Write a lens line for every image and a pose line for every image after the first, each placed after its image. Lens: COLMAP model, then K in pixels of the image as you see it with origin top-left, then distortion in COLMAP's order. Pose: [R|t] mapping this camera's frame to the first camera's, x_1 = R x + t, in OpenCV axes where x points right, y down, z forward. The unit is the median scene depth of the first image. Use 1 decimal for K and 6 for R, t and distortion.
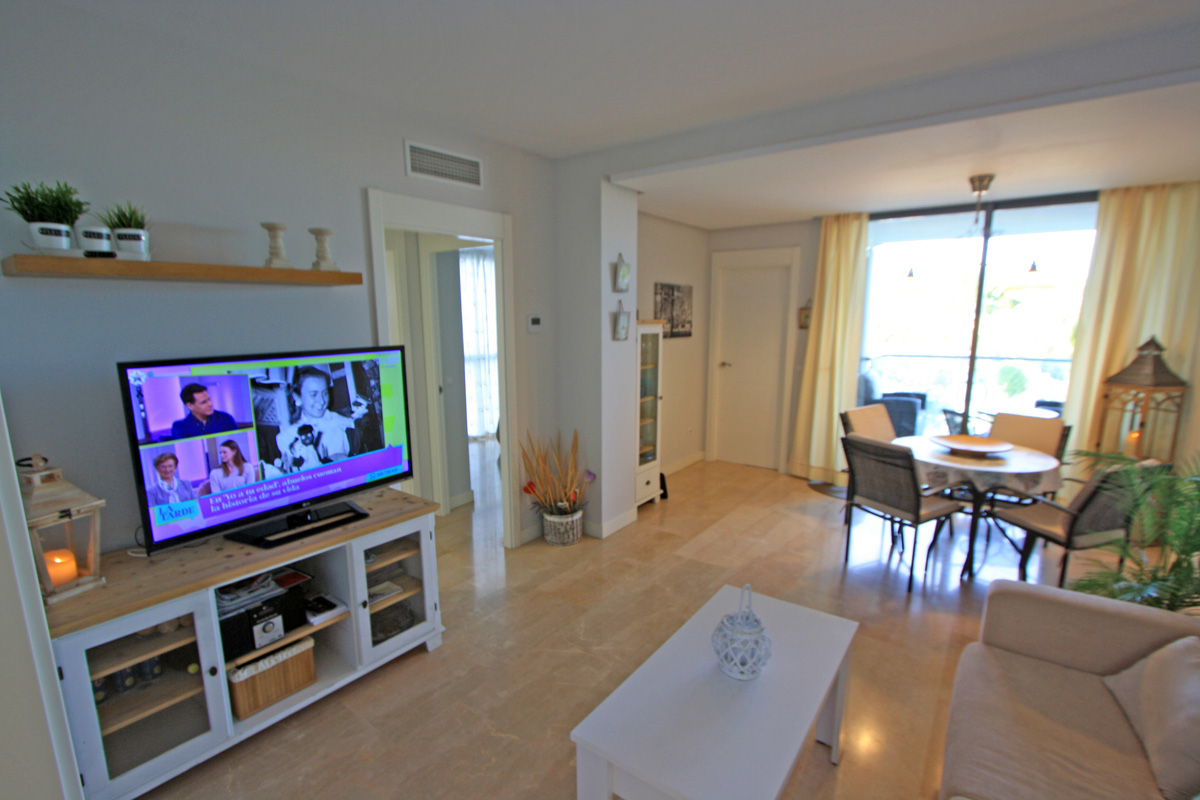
lens RADIAL K [[555.2, 0, 594.8], [0, 555.2, 416.4], [0, 0, 1]] dist [-0.017651, 0.000960]
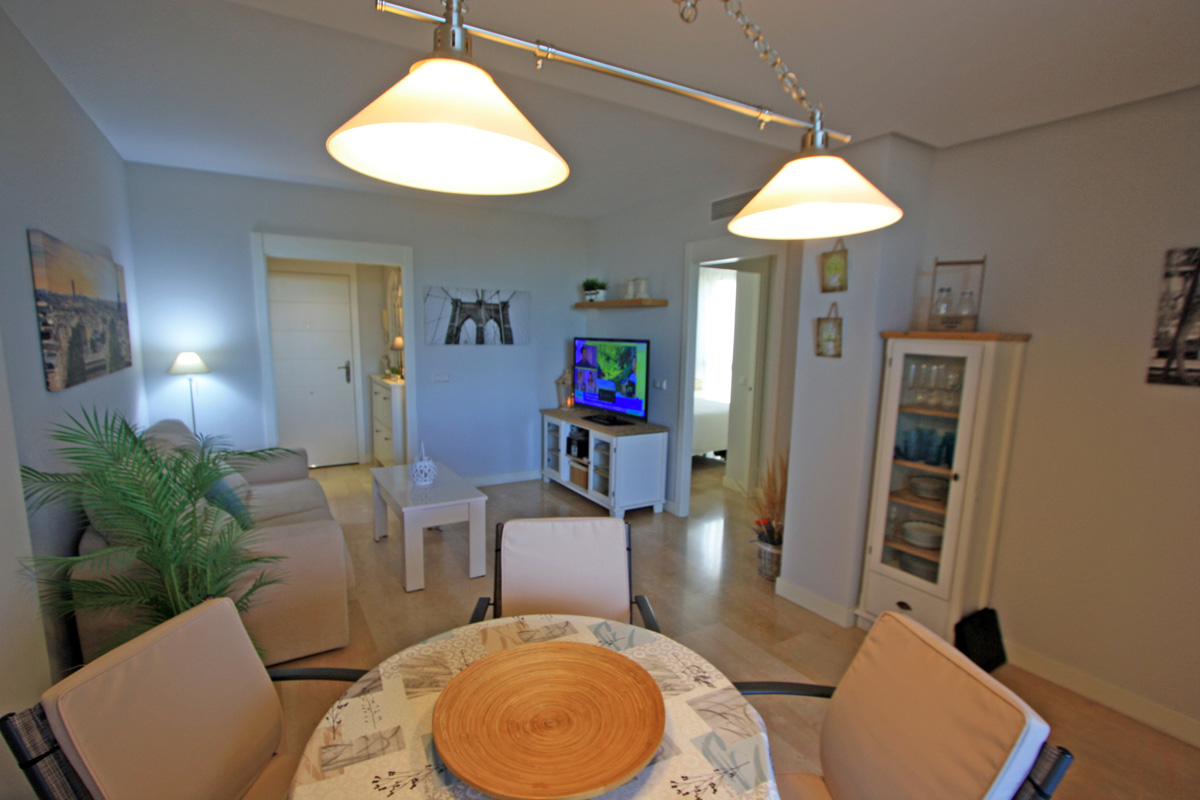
lens RADIAL K [[555.2, 0, 594.8], [0, 555.2, 416.4], [0, 0, 1]] dist [-0.017651, 0.000960]
pose [[-0.371026, 0.139644, -0.918063, 0.858552], [-0.185846, 0.957462, 0.220744, -0.167529], [0.909836, 0.252520, -0.329291, 0.991429]]
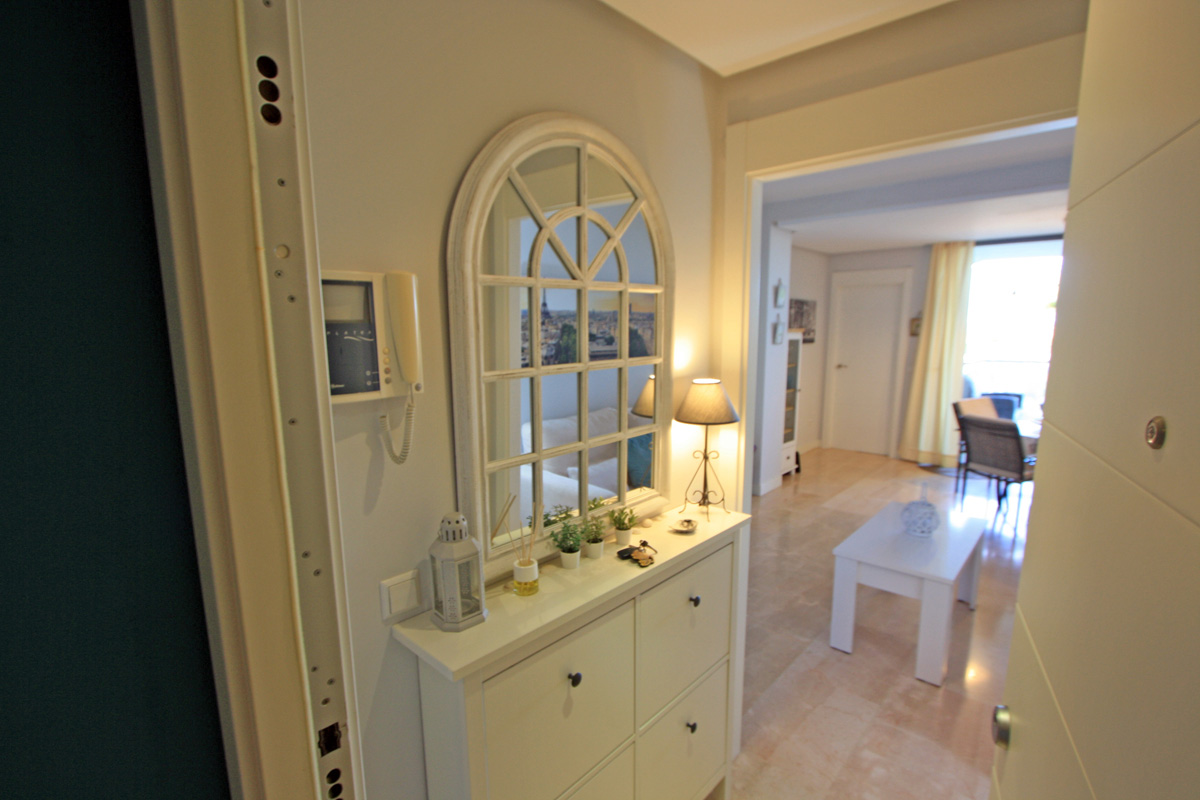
lens RADIAL K [[558.1, 0, 603.0], [0, 558.1, 418.1], [0, 0, 1]] dist [0.002082, 0.000428]
pose [[0.995610, 0.015386, -0.092330, -0.243745], [-0.016701, 0.999770, -0.013488, 0.063243], [0.092101, 0.014970, 0.995637, -0.356610]]
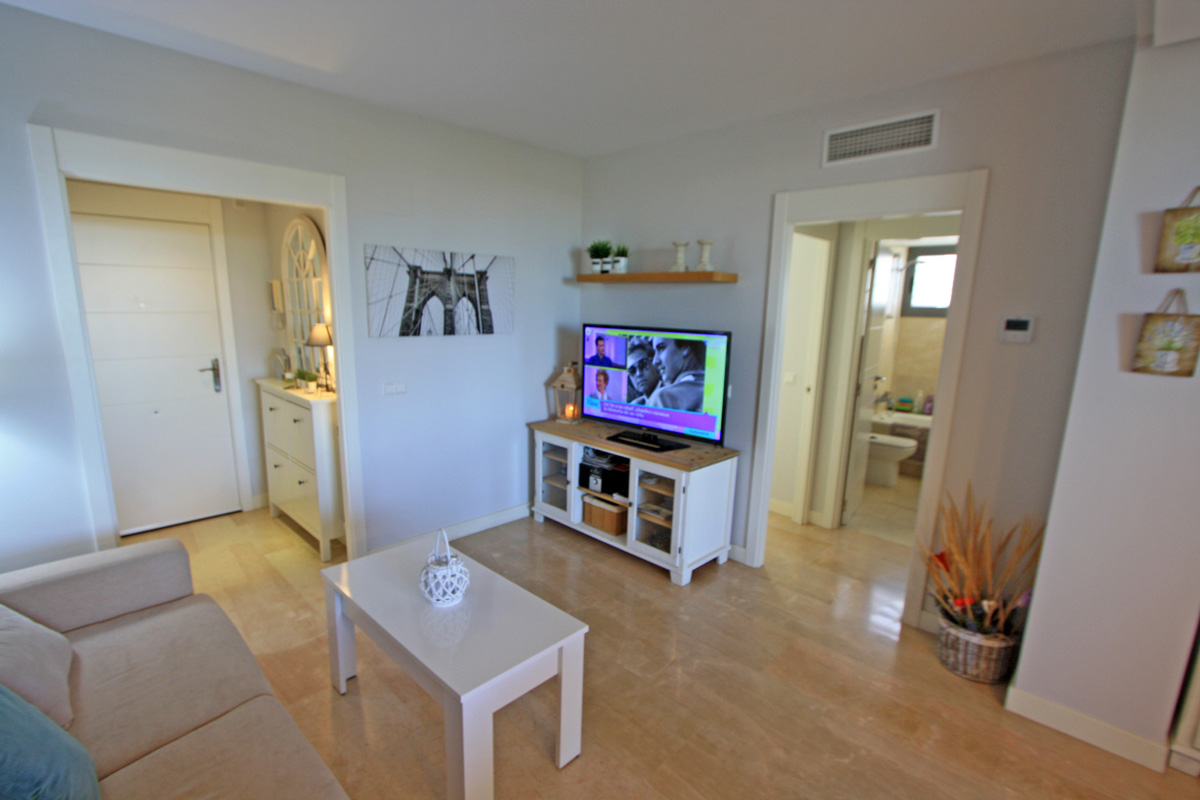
lens RADIAL K [[555.2, 0, 594.8], [0, 555.2, 416.4], [0, 0, 1]] dist [-0.017651, 0.000960]
pose [[-0.127997, 0.199298, -0.971544, 0.574169], [-0.204248, 0.953306, 0.222466, -0.108943], [0.970515, 0.226910, -0.081314, 0.585466]]
